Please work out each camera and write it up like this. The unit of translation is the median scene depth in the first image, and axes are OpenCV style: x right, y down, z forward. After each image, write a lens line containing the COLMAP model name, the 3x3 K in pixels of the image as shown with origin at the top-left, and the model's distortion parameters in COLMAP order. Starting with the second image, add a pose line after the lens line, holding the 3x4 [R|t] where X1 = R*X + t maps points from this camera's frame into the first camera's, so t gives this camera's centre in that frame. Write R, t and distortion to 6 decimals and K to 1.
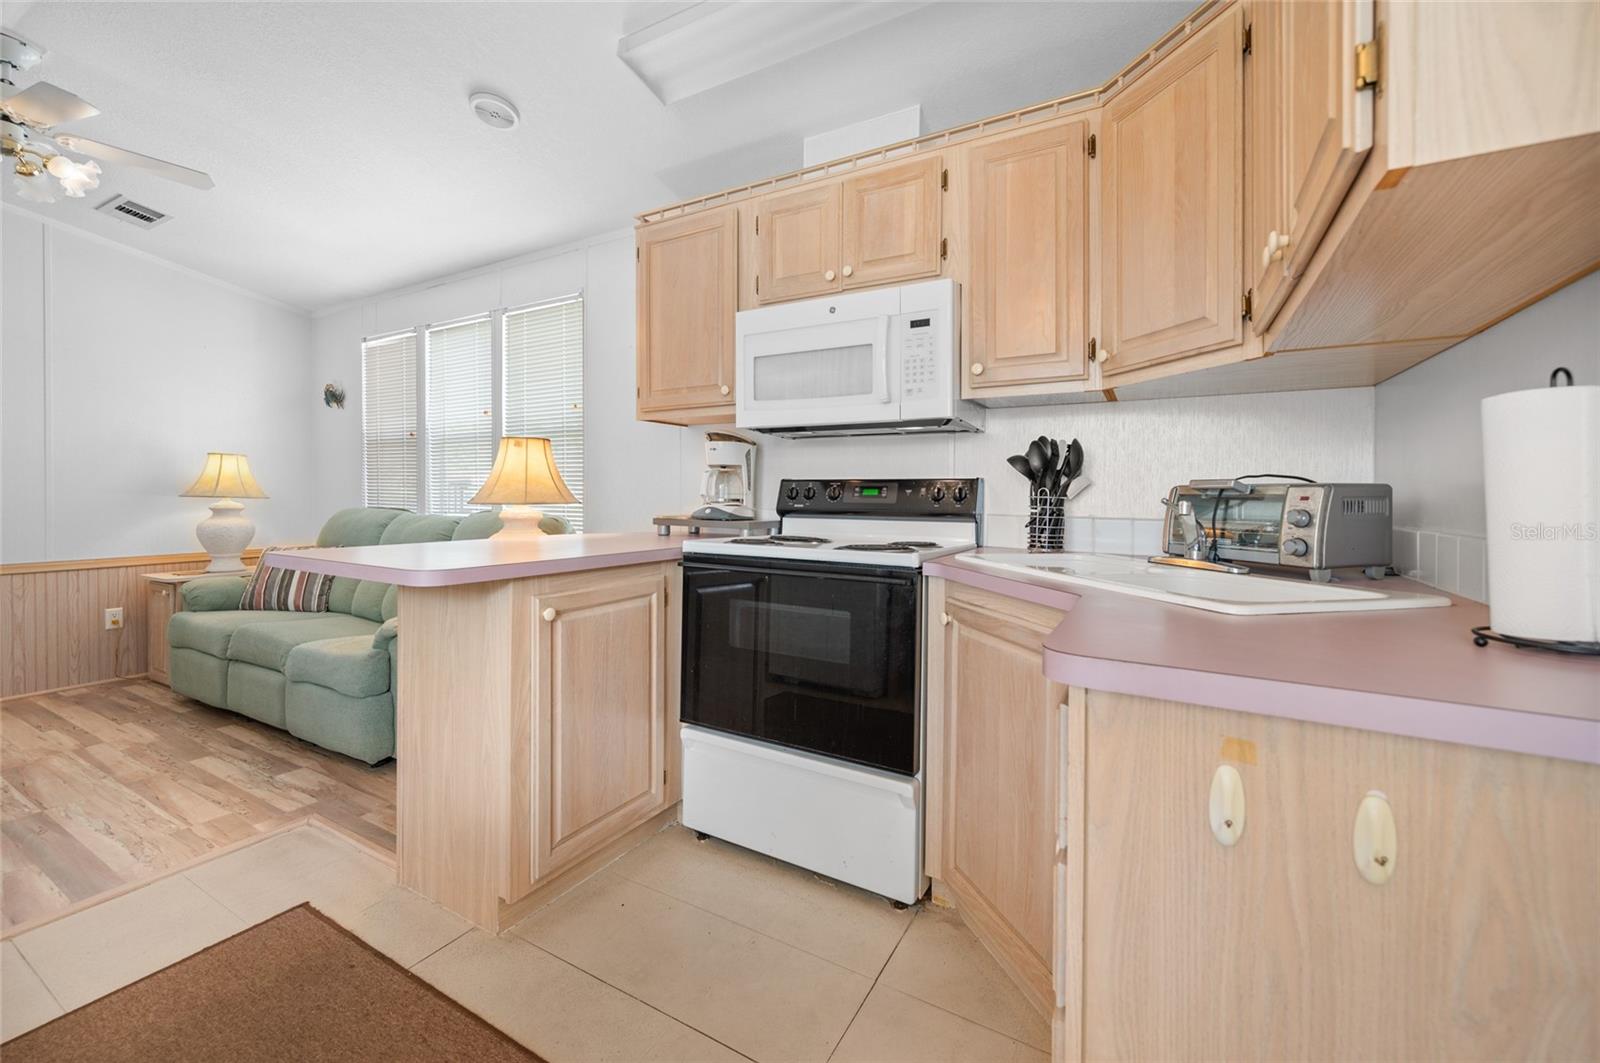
lens RADIAL K [[645.9, 0, 797.1], [0, 645.9, 498.4], [0, 0, 1]] dist [-0.000662, 0.000681]
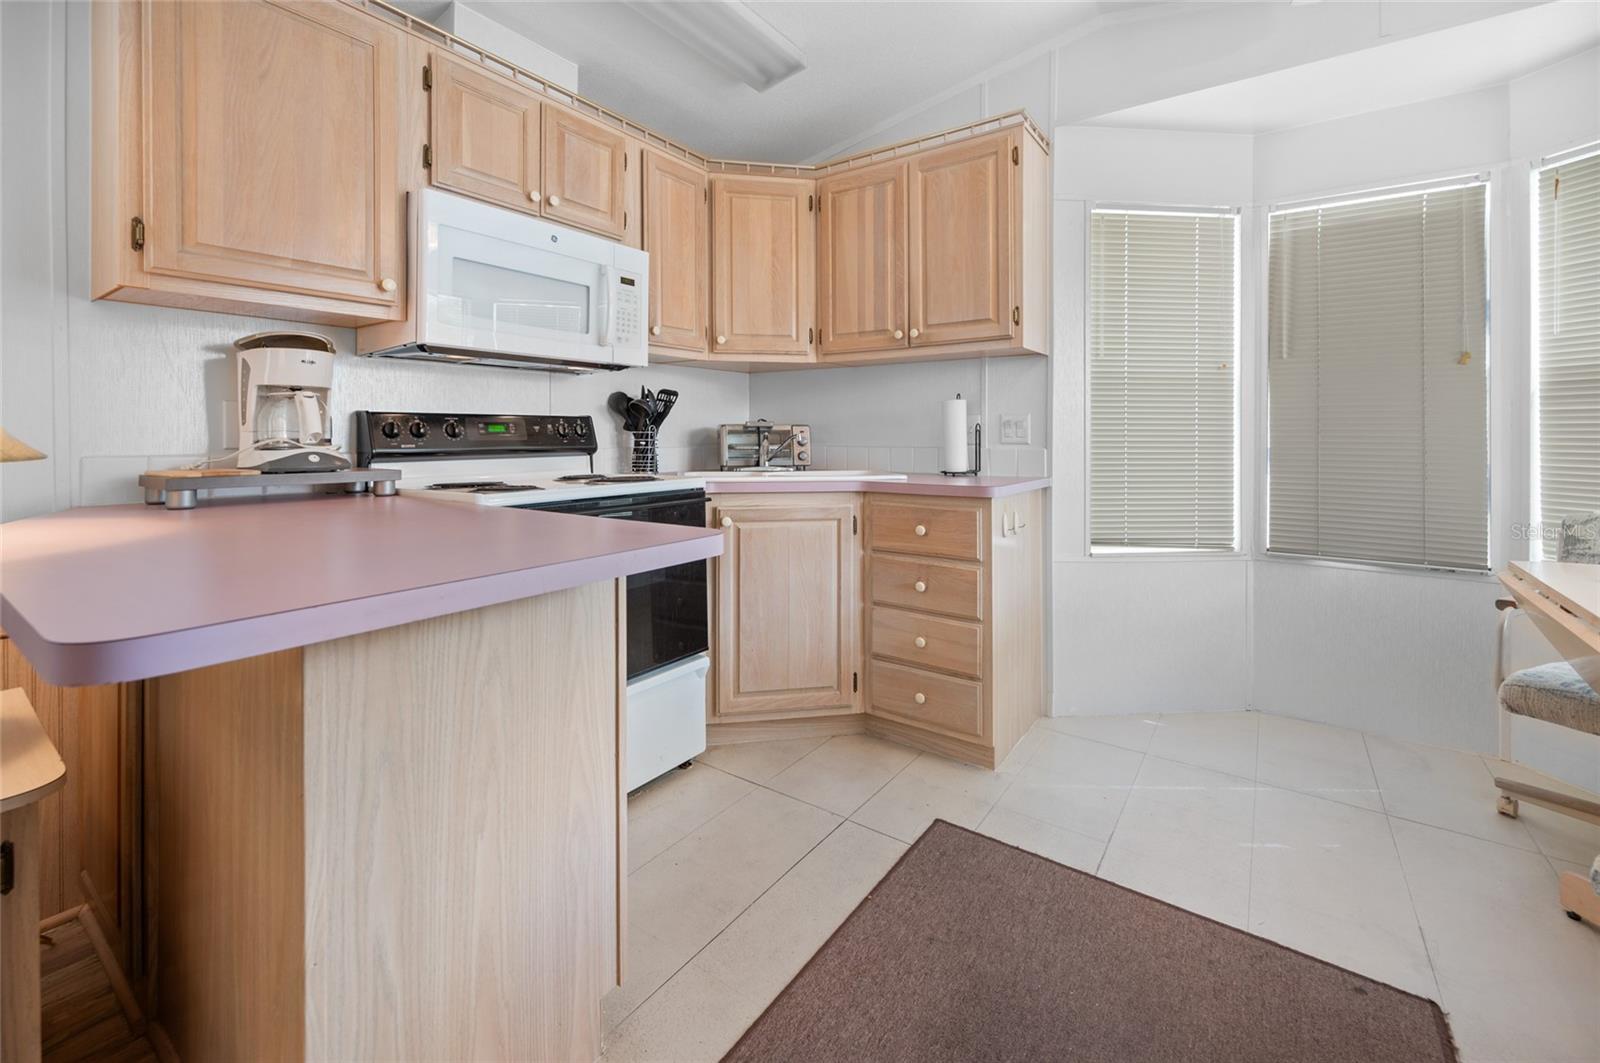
lens RADIAL K [[669.9, 0, 798.6], [0, 669.9, 430.4], [0, 0, 1]] dist [-0.001157, -0.000113]
pose [[0.099477, -0.003050, 0.995035, -0.663284], [0.006082, 0.999978, 0.002457, -0.005624], [-0.995021, 0.005807, 0.099494, 0.401029]]
